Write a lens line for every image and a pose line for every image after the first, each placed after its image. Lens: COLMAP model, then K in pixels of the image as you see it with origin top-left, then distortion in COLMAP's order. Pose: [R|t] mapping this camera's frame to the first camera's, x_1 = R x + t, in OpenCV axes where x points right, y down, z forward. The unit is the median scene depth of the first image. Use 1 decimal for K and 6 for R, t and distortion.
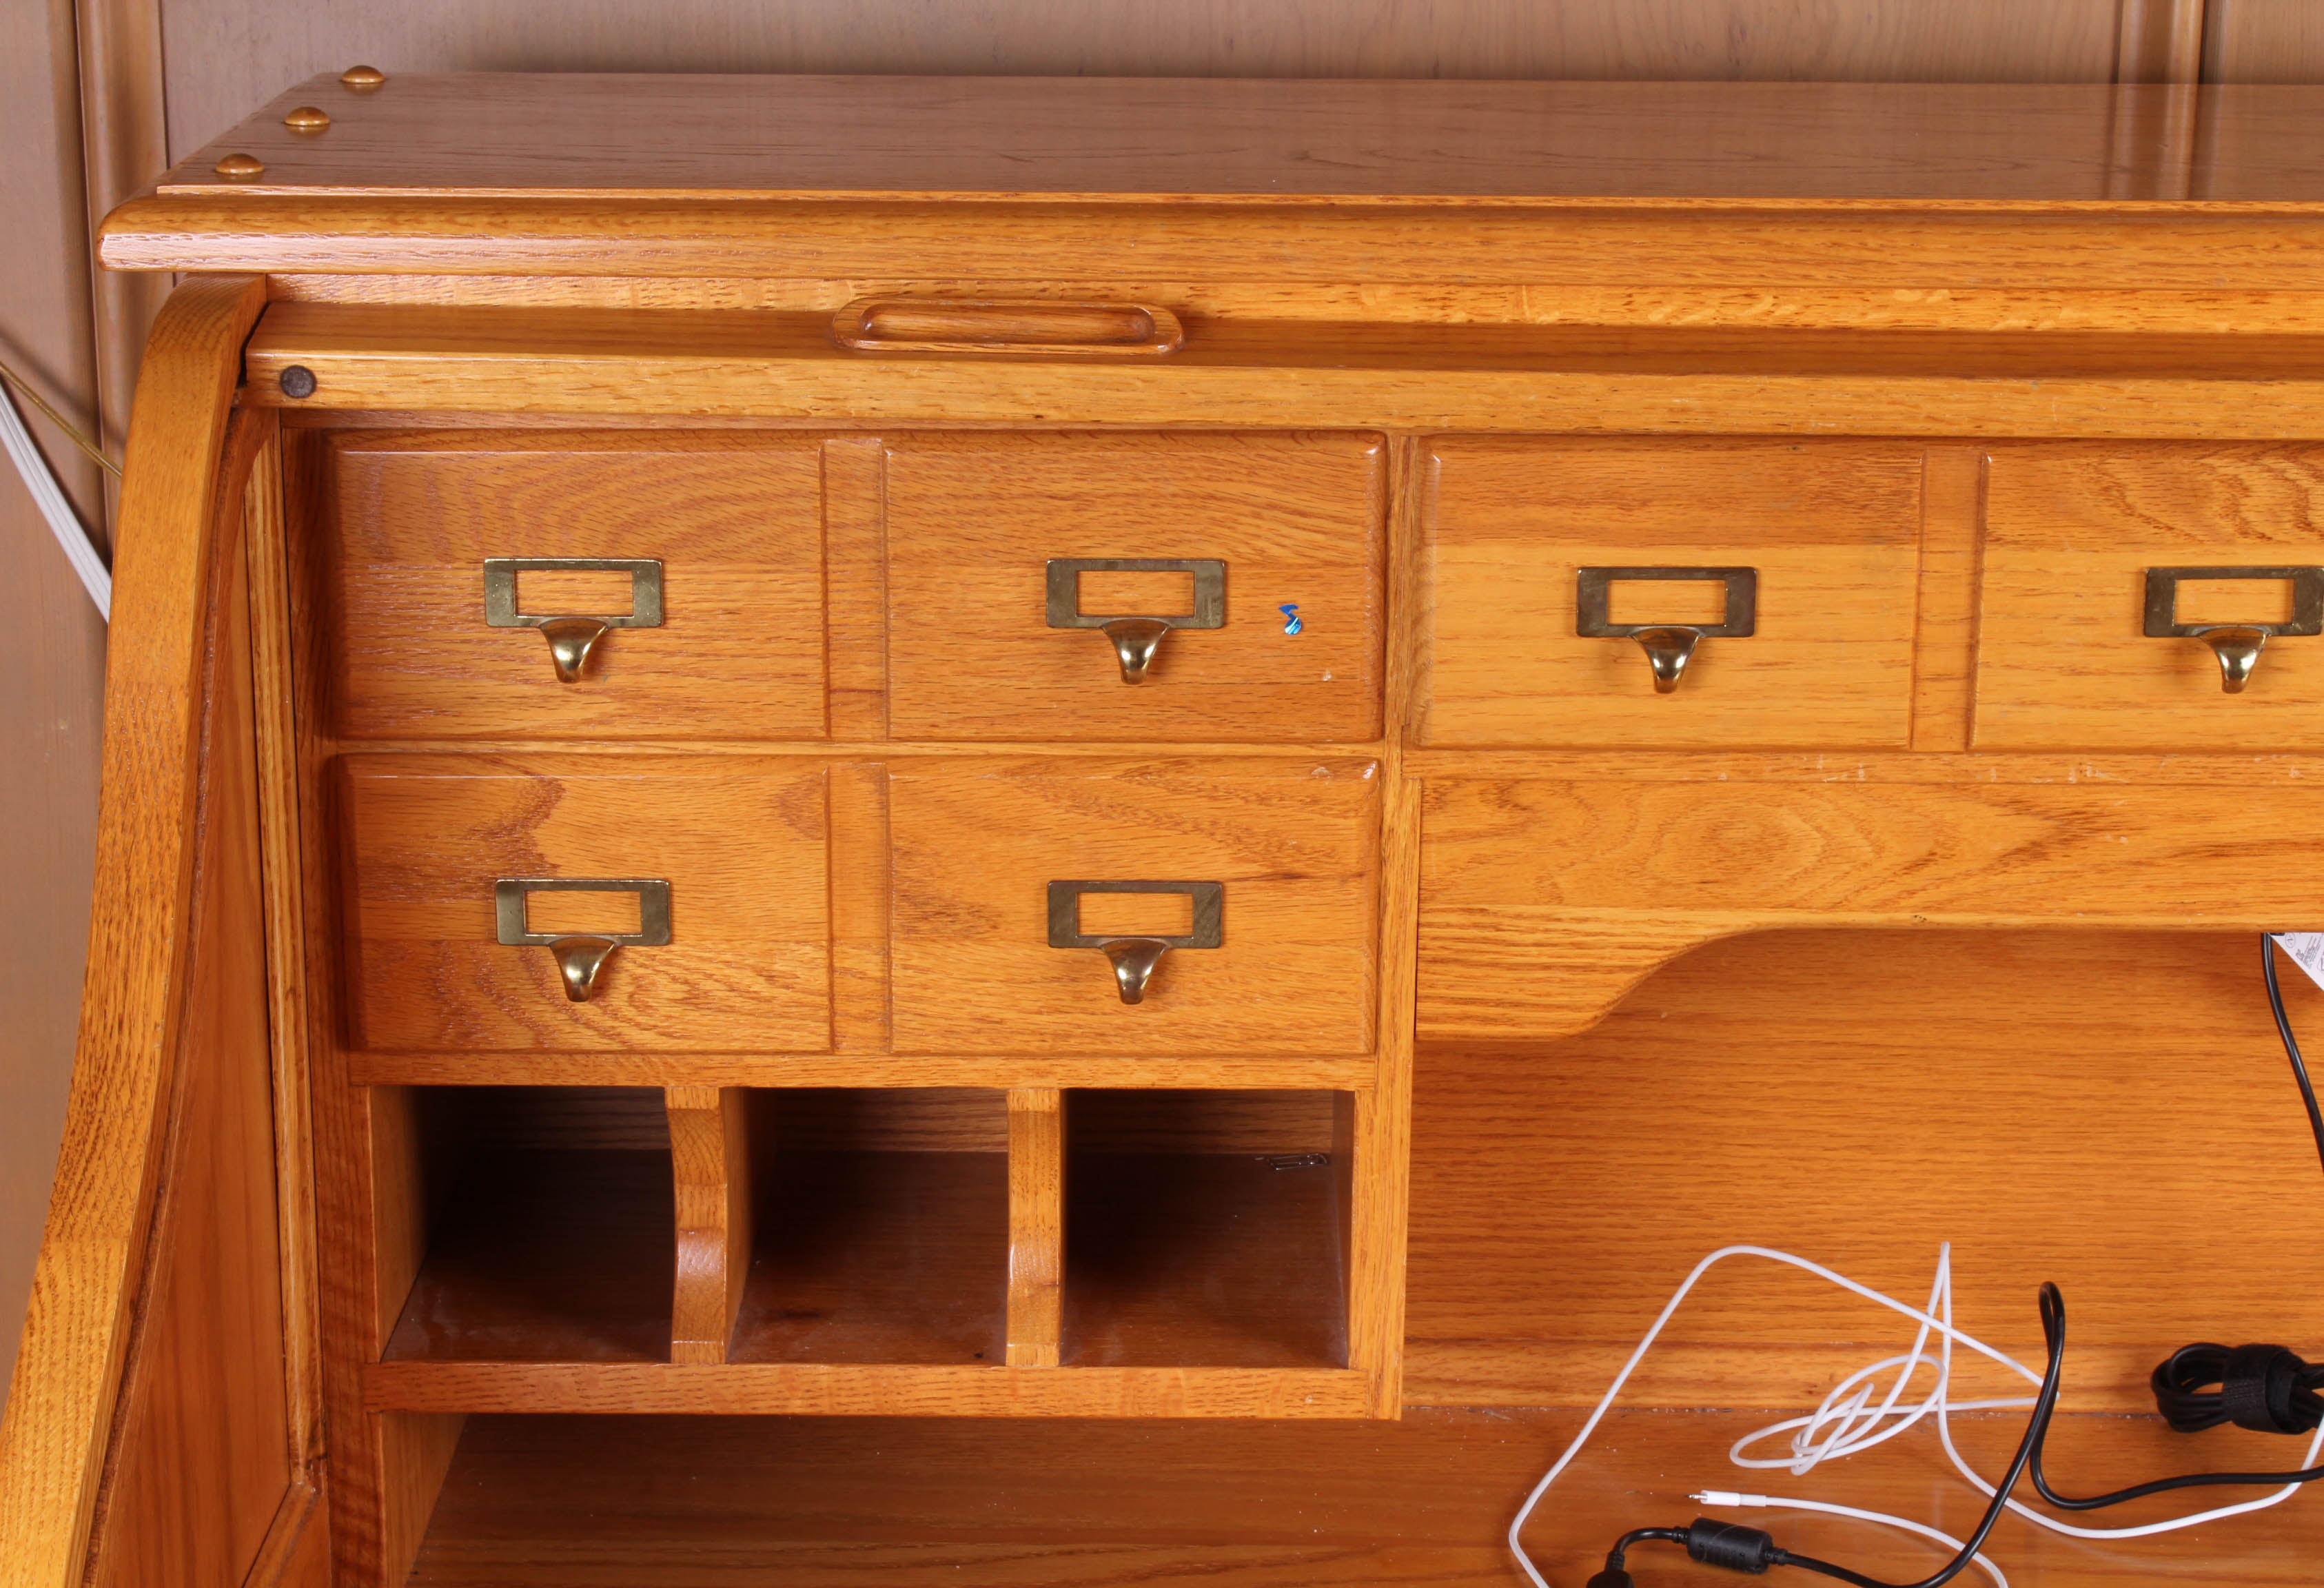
lens RADIAL K [[4651.3, 0, 1120.9], [0, 4651.3, 822.1], [0, 0, 1]] dist [0.017427, 0.202604]
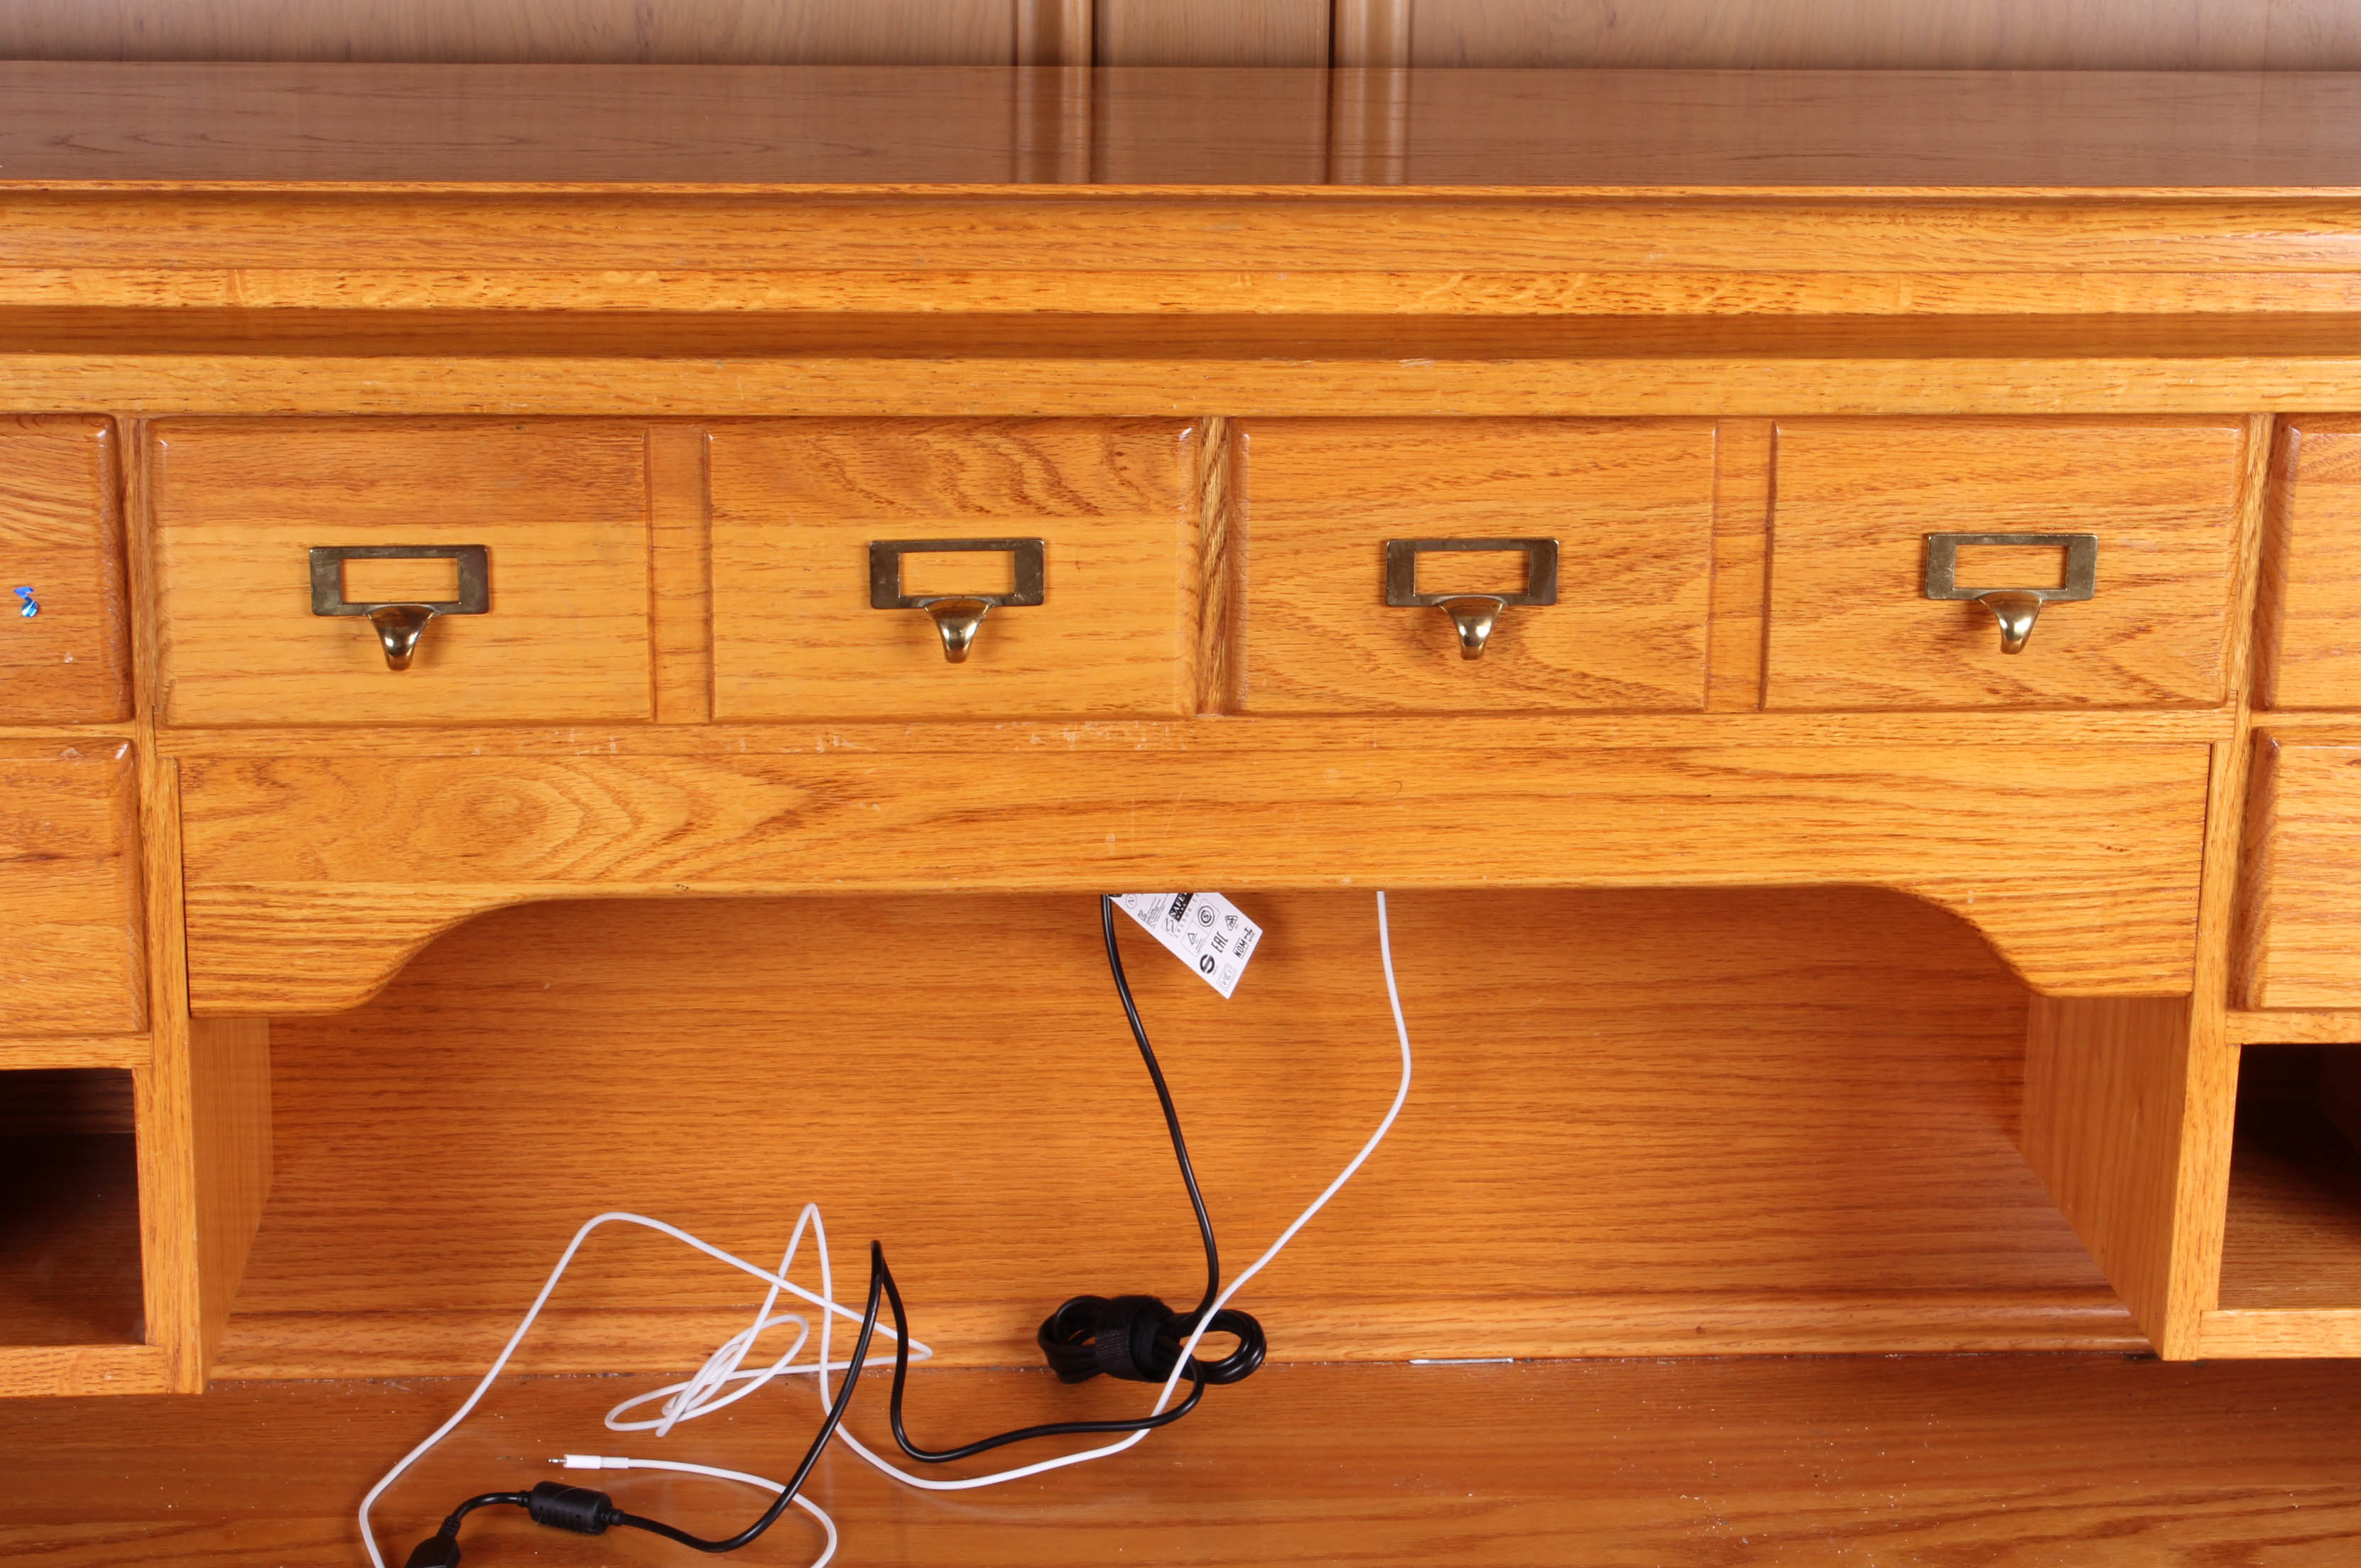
lens RADIAL K [[4663.0, 0, 1182.3], [0, 4663.0, 794.0], [0, 0, 1]] dist [0.018160, 0.092016]
pose [[0.996486, -0.016224, 0.082169, 0.198178], [0.016217, 0.999868, 0.000747, 0.001265], [-0.082170, 0.000588, 0.996618, -0.027146]]
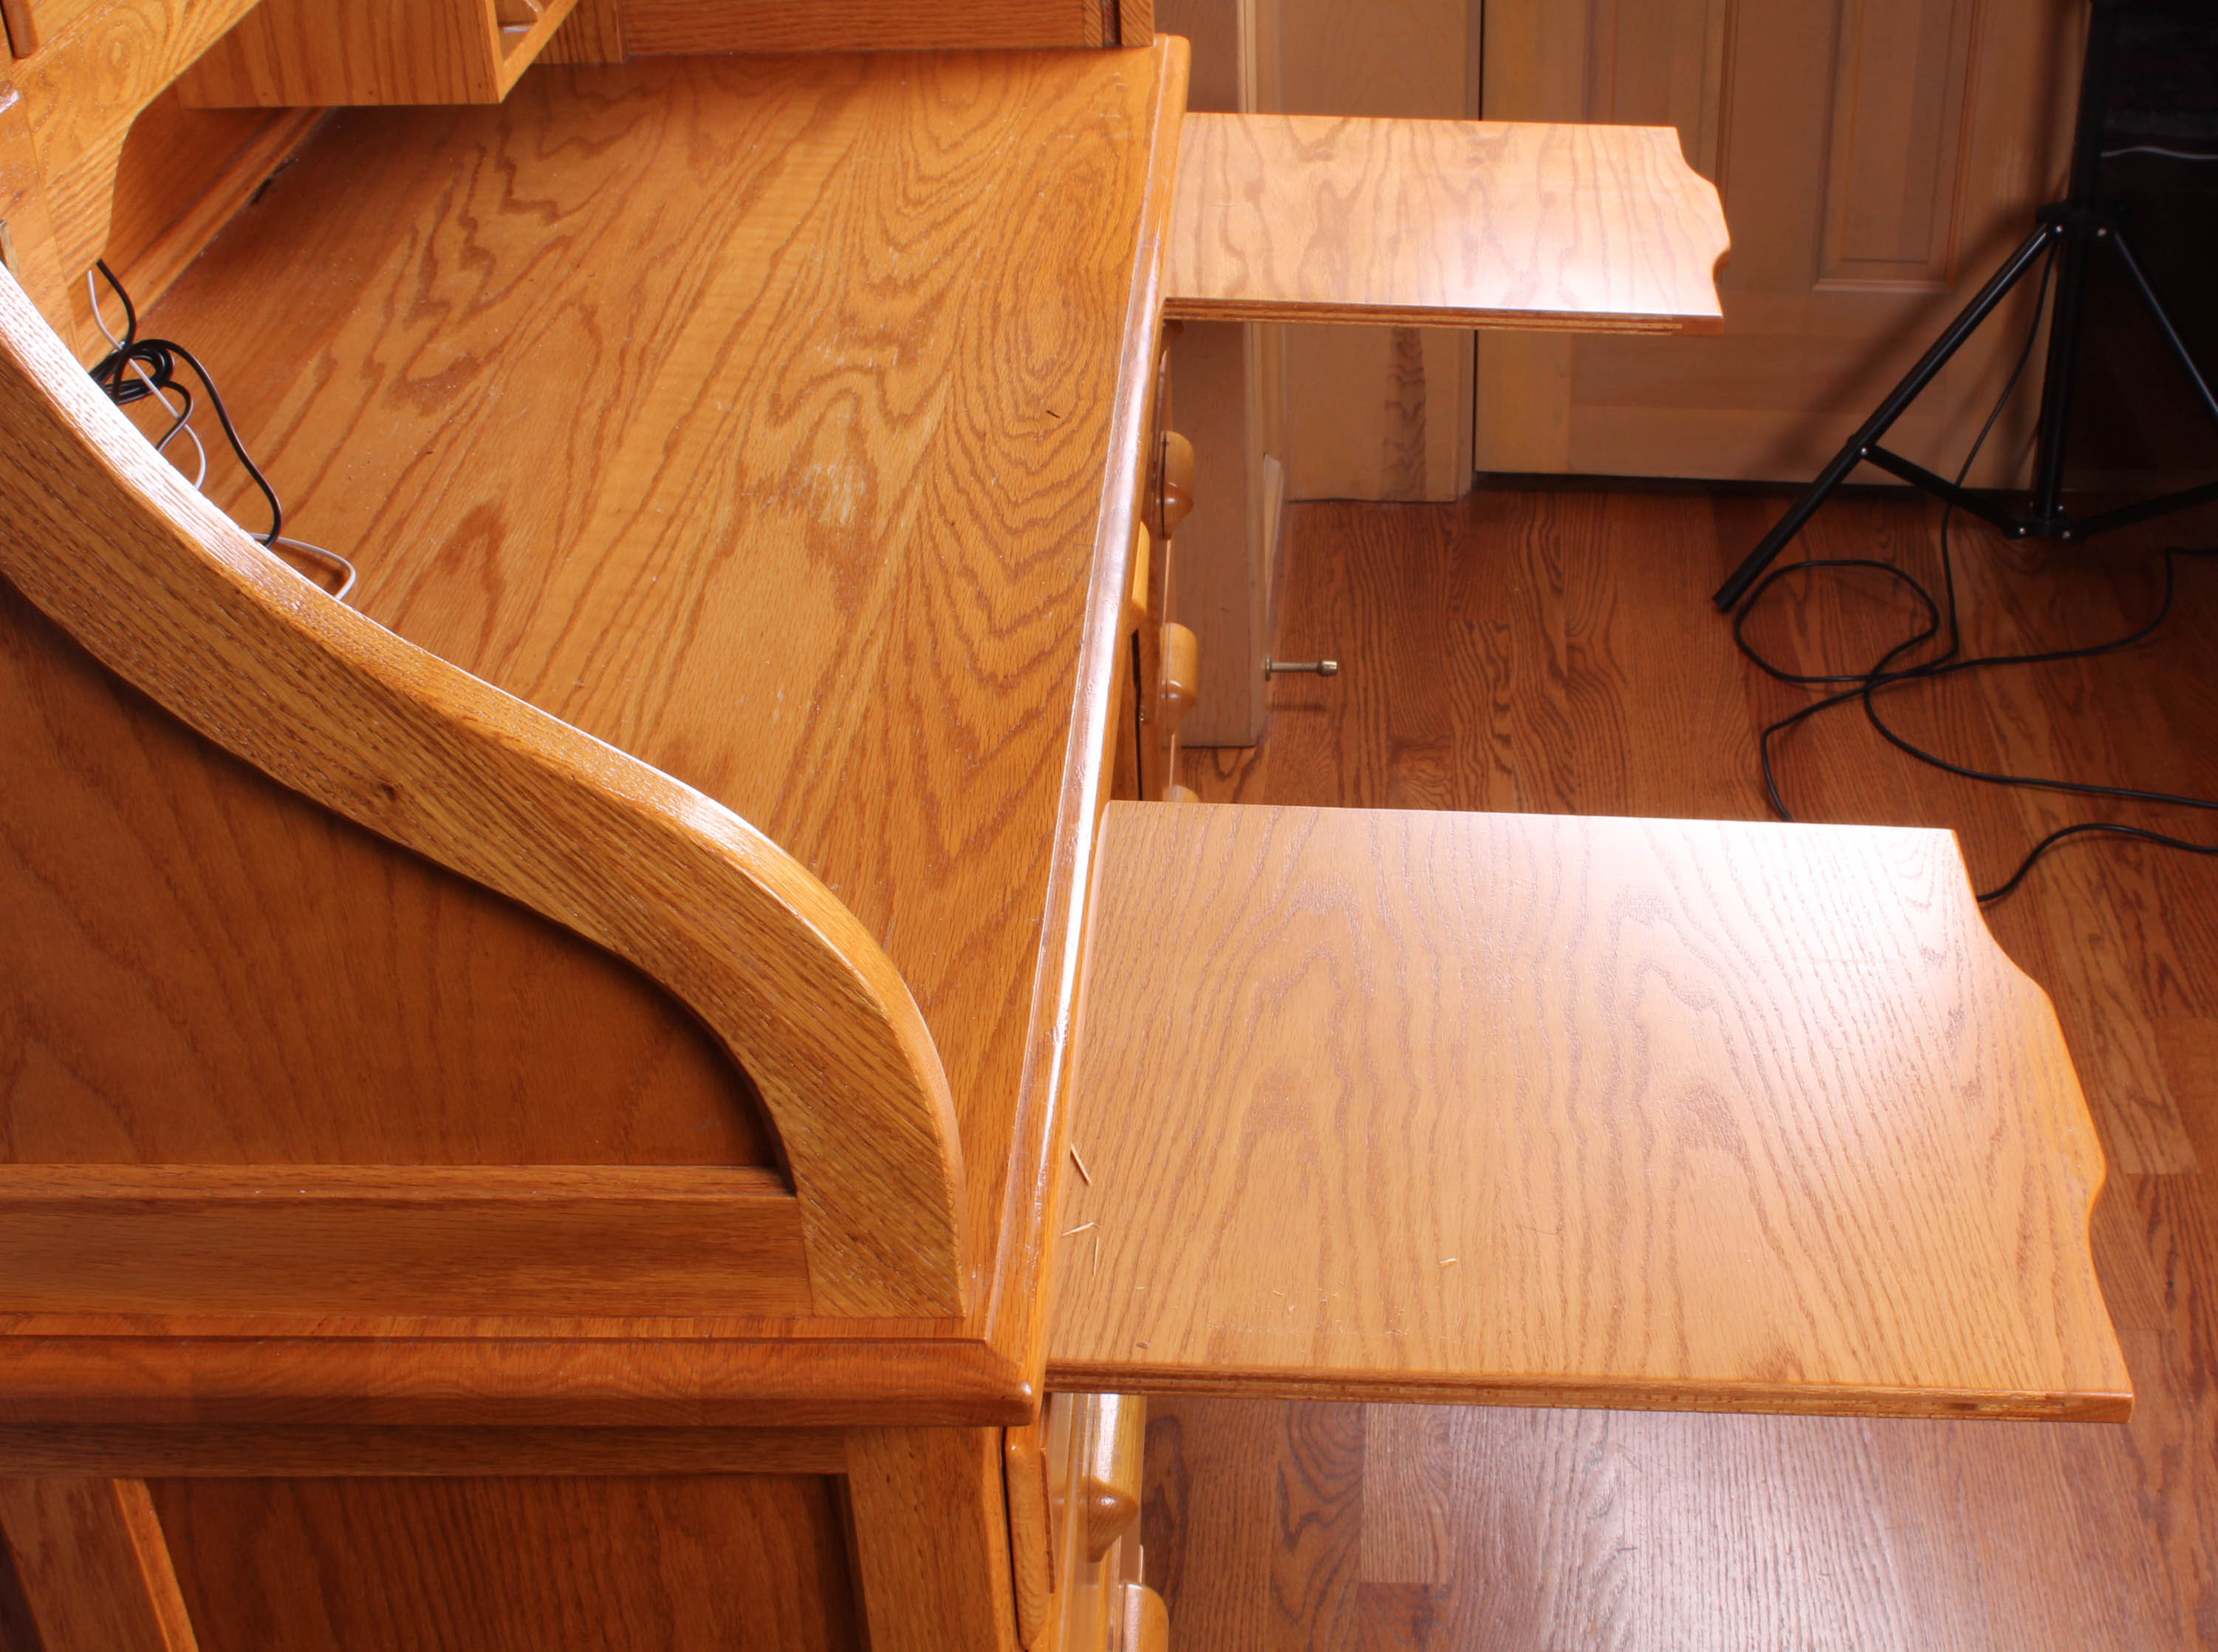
lens RADIAL K [[2939.3, 0, 1250.9], [0, 2939.3, 854.5], [0, 0, 1]] dist [-0.089386, 0.123729]
pose [[0.001730, -0.535255, 0.844689, -0.692432], [0.292781, 0.807947, 0.511372, -0.141184], [-0.956178, 0.246424, 0.158110, 0.615084]]
